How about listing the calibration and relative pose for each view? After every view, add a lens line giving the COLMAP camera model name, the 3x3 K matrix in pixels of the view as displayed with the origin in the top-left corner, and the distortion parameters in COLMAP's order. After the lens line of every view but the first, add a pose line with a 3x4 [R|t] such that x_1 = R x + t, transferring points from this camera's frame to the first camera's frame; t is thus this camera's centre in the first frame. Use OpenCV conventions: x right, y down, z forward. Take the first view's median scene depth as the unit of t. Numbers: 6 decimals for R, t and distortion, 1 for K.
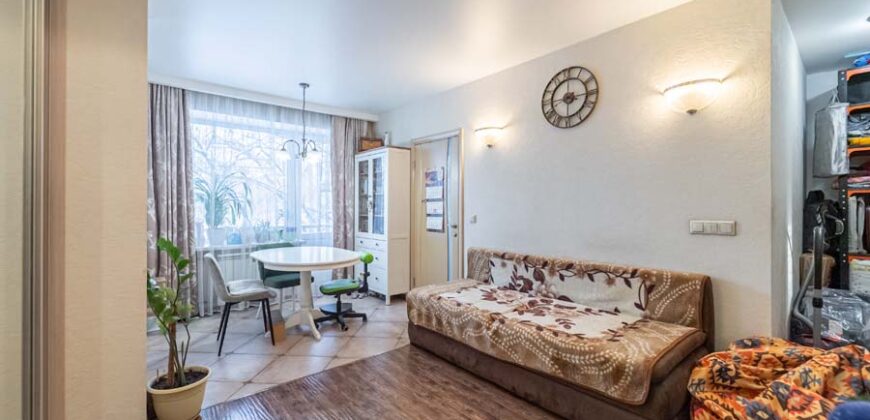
lens RADIAL K [[352.3, 0, 438.3], [0, 352.3, 206.4], [0, 0, 1]] dist [0.003976, -0.002439]
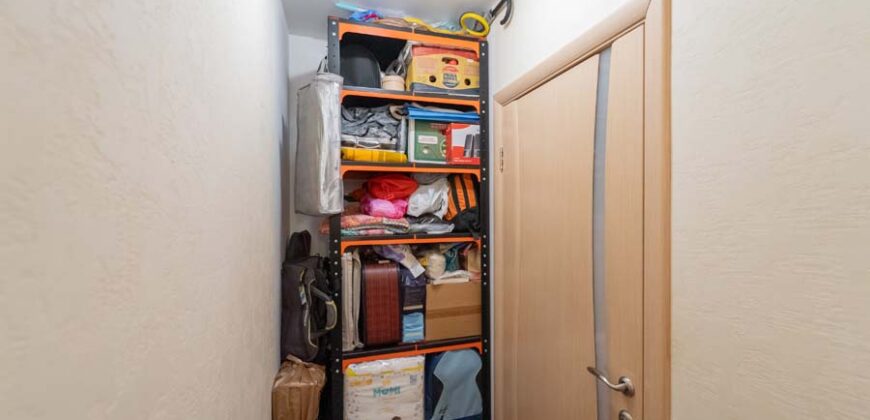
lens RADIAL K [[352.3, 0, 443.5], [0, 352.3, 208.2], [0, 0, 1]] dist [0.003976, -0.002439]
pose [[0.382888, -0.005229, 0.923780, 0.716281], [0.002793, 0.999986, 0.004503, -0.098603], [-0.923791, 0.000856, 0.382897, 0.643046]]
